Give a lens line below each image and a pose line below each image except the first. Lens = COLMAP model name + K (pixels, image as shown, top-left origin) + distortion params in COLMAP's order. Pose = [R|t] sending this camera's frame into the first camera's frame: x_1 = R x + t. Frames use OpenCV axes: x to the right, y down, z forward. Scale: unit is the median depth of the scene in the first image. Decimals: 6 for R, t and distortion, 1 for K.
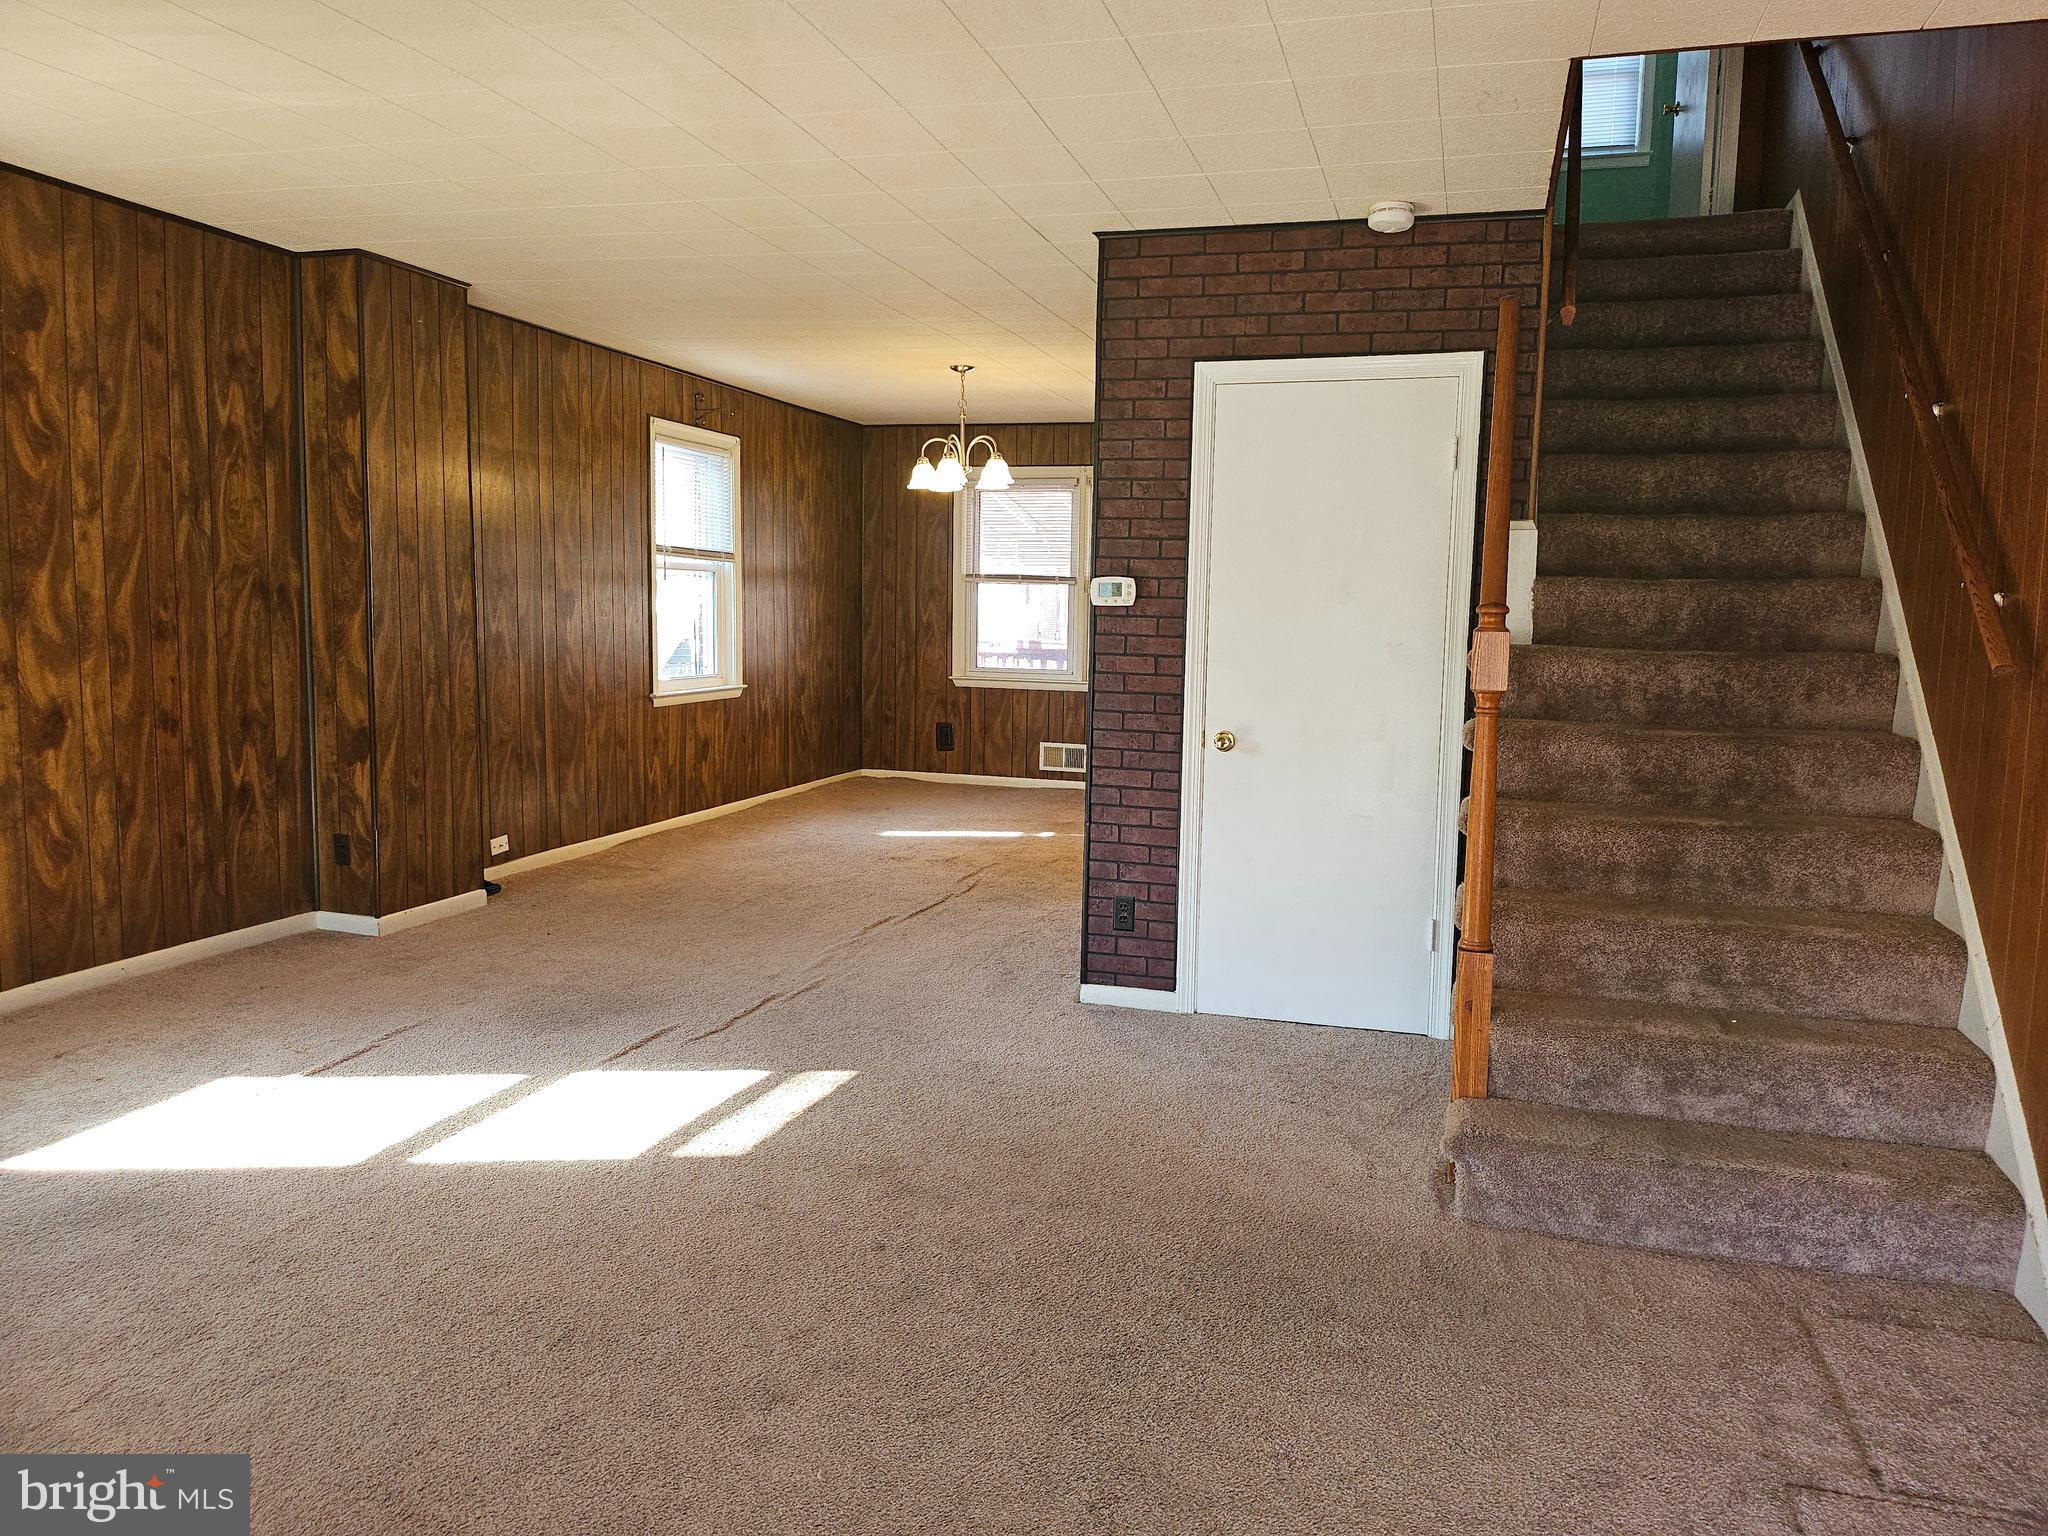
lens RADIAL K [[1426.1, 0, 1017.5], [0, 1426.1, 744.5], [0, 0, 1]] dist [0.083468, -0.142752]
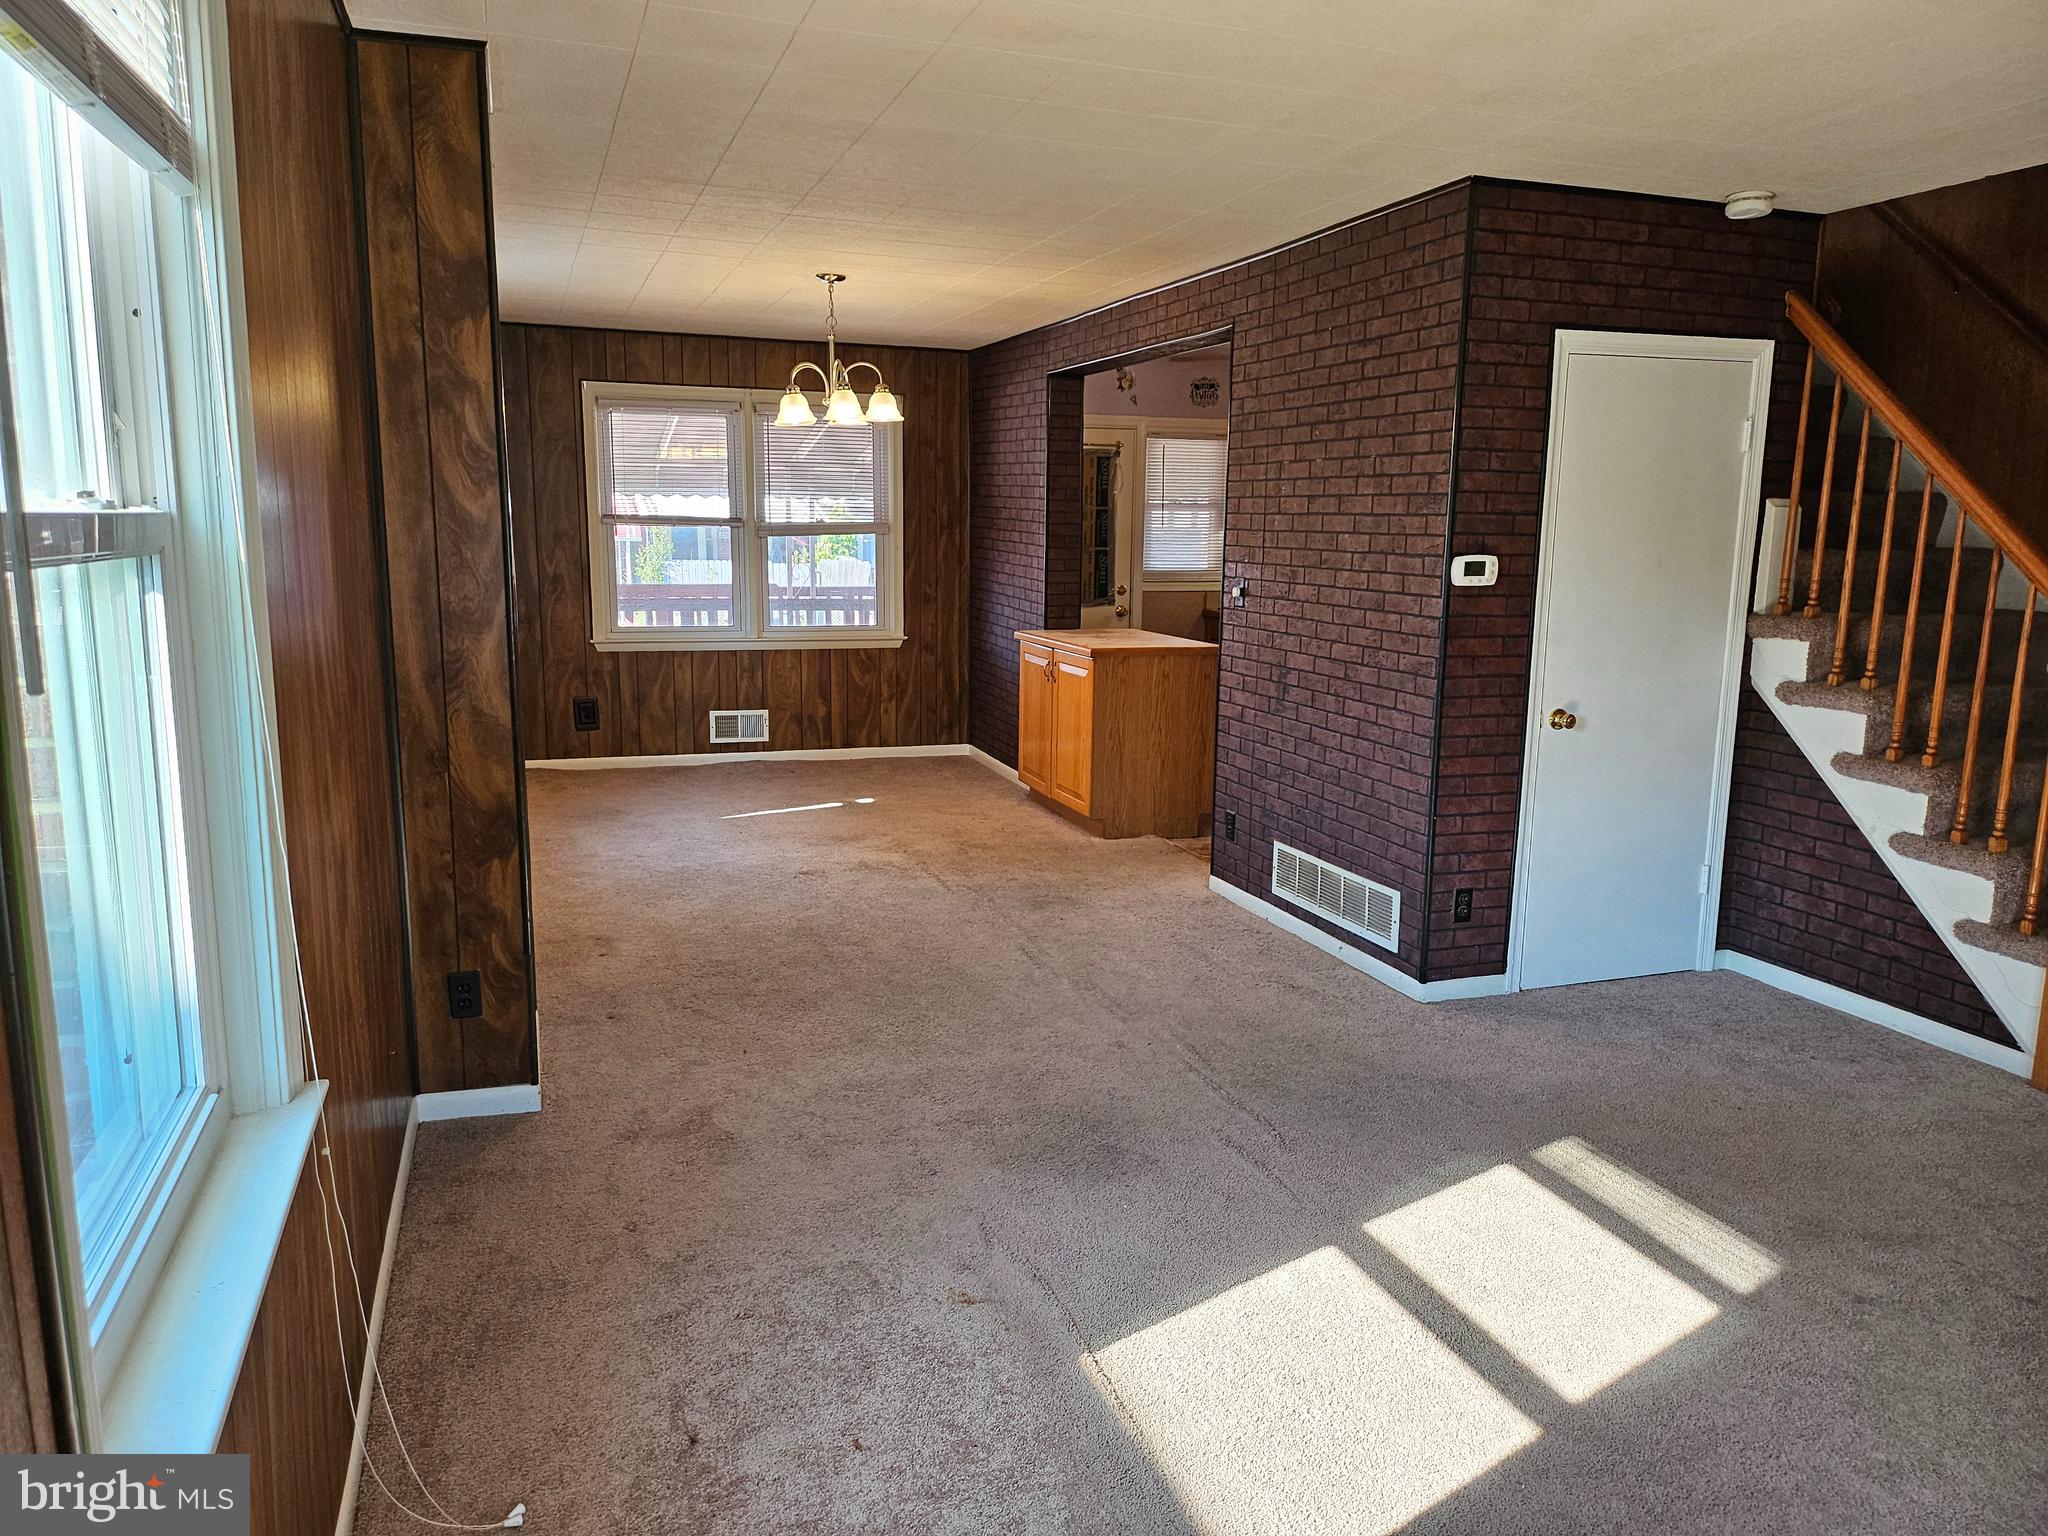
lens RADIAL K [[1441.7, 0, 1024.1], [0, 1441.7, 778.2], [0, 0, 1]] dist [0.054745, -0.061359]
pose [[0.819205, -0.111852, 0.562487, -0.713462], [0.064110, 0.992510, 0.103993, -0.087899], [-0.569906, -0.049130, 0.820240, 0.371818]]
